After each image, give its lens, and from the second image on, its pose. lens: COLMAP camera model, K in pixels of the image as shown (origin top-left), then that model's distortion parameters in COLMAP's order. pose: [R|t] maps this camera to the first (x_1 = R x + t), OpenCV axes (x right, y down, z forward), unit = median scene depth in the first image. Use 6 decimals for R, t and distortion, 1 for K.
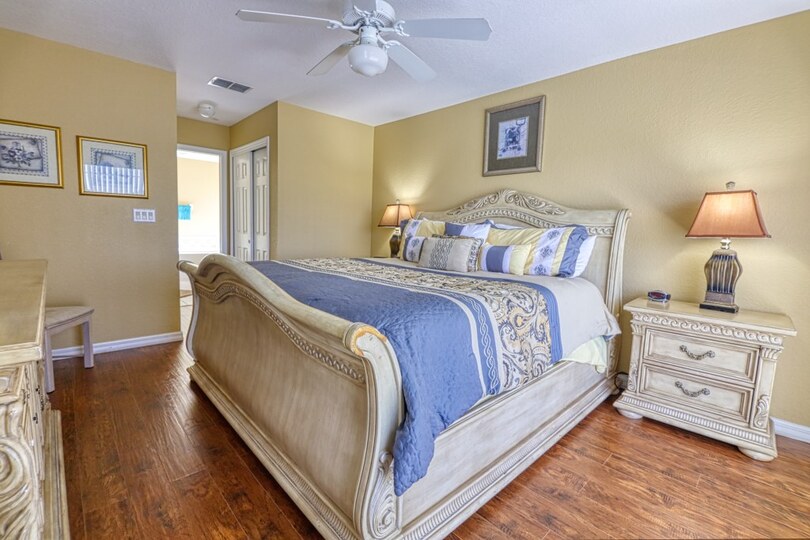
lens RADIAL K [[368.9, 0, 402.2], [0, 368.9, 269.4], [0, 0, 1]] dist [-0.019648, -0.003275]
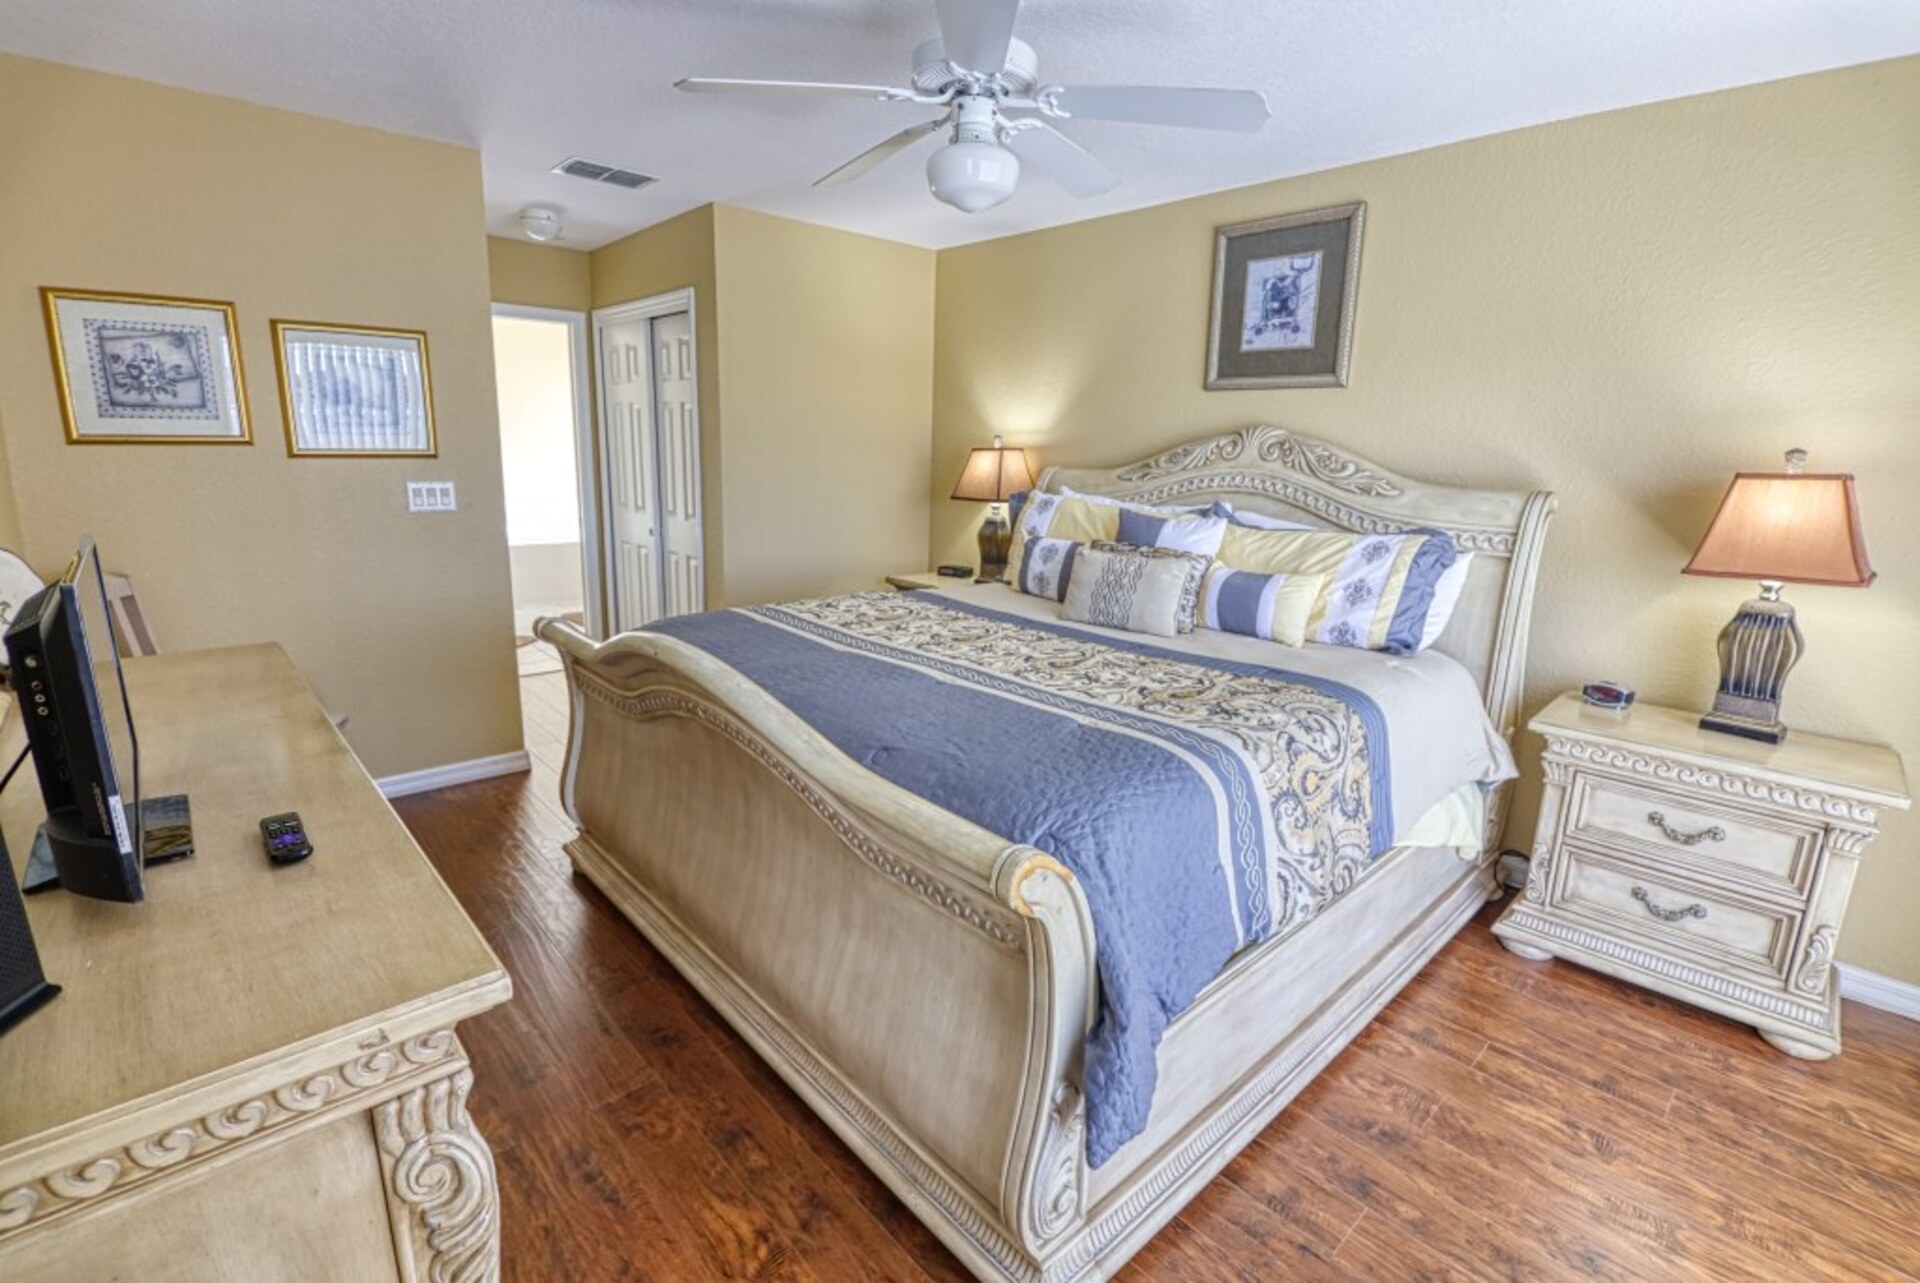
lens RADIAL K [[874.5, 0, 955.8], [0, 874.5, 646.2], [0, 0, 1]] dist [-0.019648, -0.003275]
pose [[0.999819, -0.004264, -0.018533, -0.096681], [0.006319, 0.993656, 0.112283, -0.137173], [0.017936, -0.112380, 0.993503, -0.076001]]
